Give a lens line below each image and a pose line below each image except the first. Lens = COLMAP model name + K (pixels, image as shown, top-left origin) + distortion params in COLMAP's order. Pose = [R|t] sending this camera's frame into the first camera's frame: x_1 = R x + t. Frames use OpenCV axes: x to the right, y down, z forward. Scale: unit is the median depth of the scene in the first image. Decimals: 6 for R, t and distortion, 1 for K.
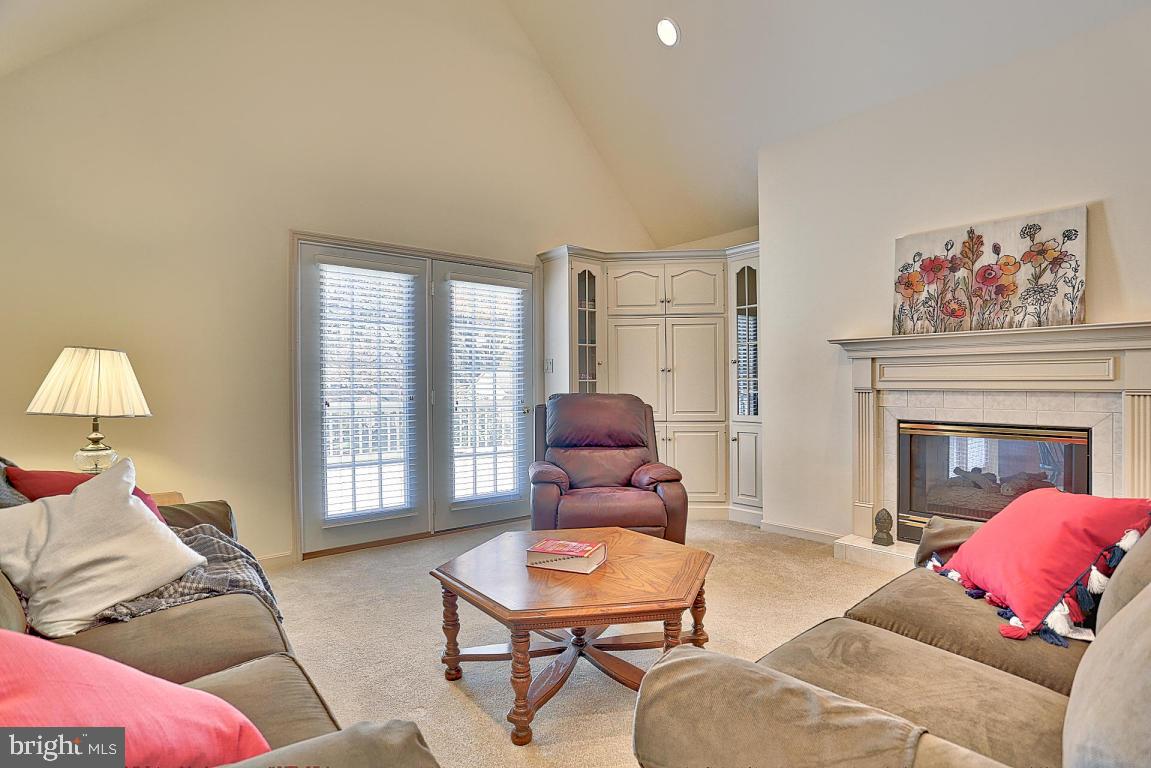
lens RADIAL K [[568.1, 0, 574.3], [0, 568.1, 378.6], [0, 0, 1]] dist [-0.058664, 0.000460]
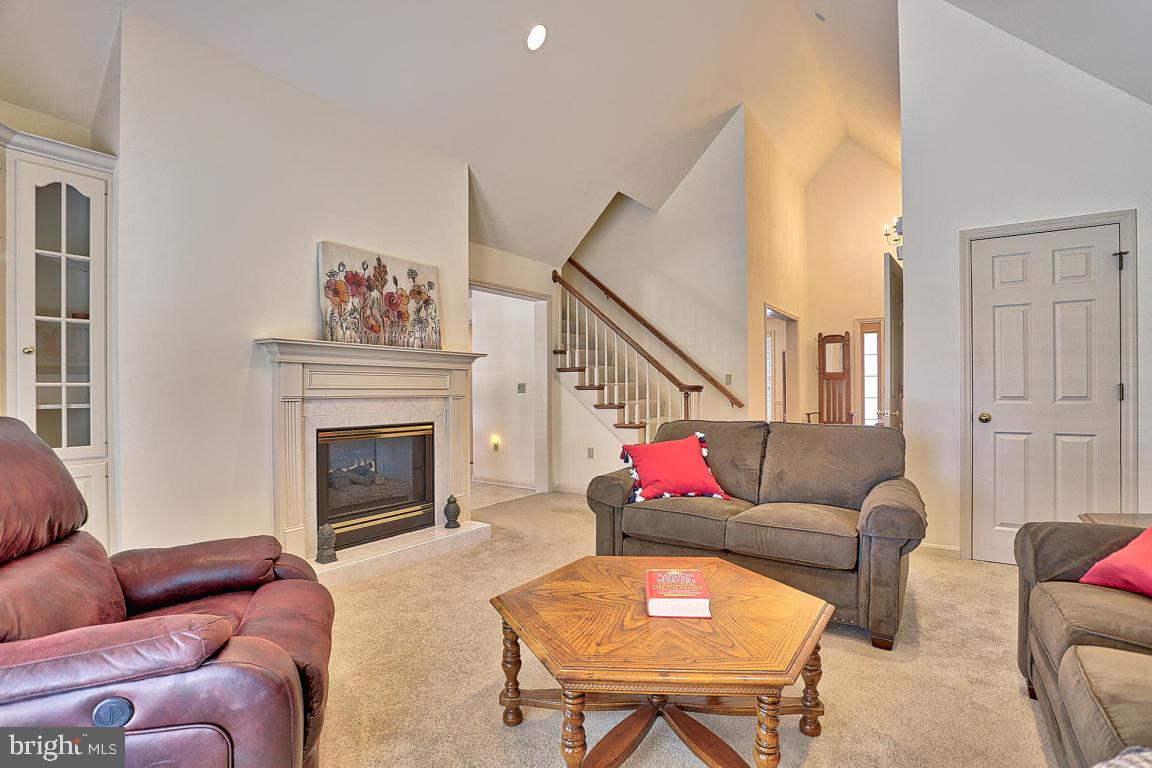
lens RADIAL K [[565.5, 0, 585.6], [0, 565.5, 375.7], [0, 0, 1]] dist [-0.081900, 0.035020]
pose [[-0.316165, 0.030824, 0.948203, -0.511230], [-0.001913, 0.999449, -0.033128, 0.014033], [-0.948702, -0.012287, -0.315932, 0.939085]]
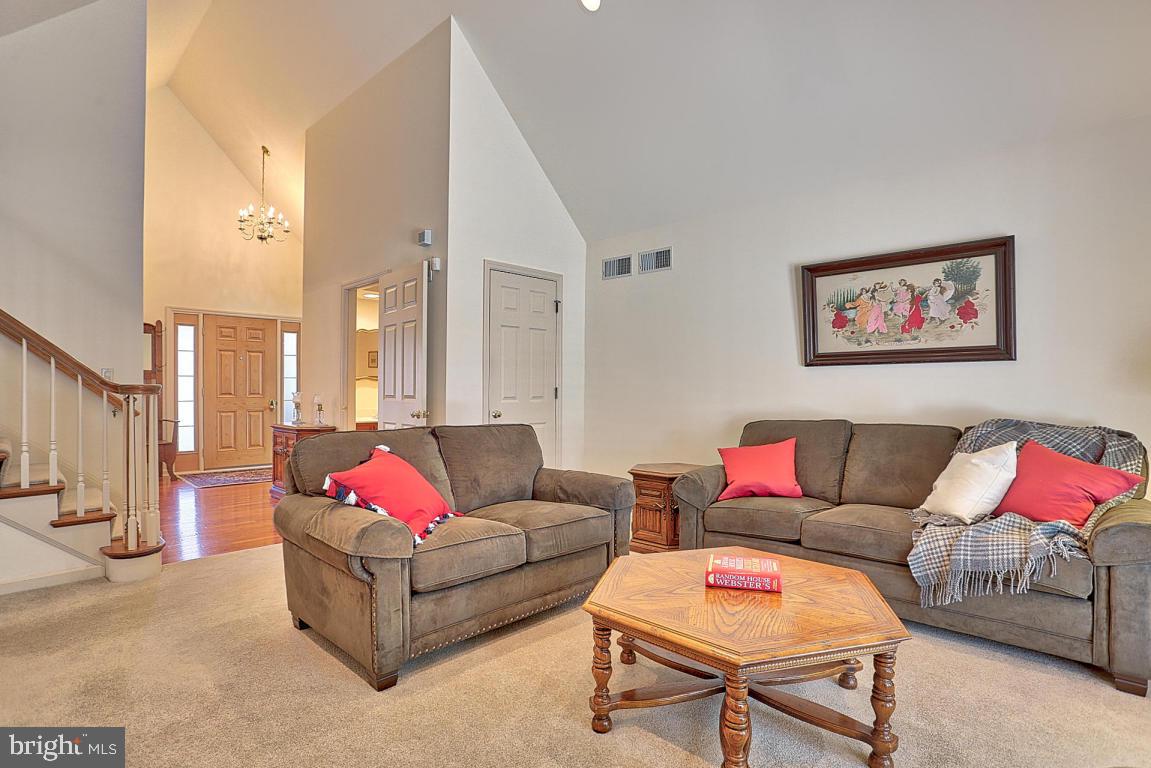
lens RADIAL K [[575.0, 0, 582.5], [0, 575.0, 388.5], [0, 0, 1]] dist [-0.077377, 0.031715]
pose [[-0.991512, 0.008731, -0.129724, 0.248538], [0.009586, 0.999936, -0.005973, 0.006632], [0.129664, -0.007165, -0.991532, 1.280493]]
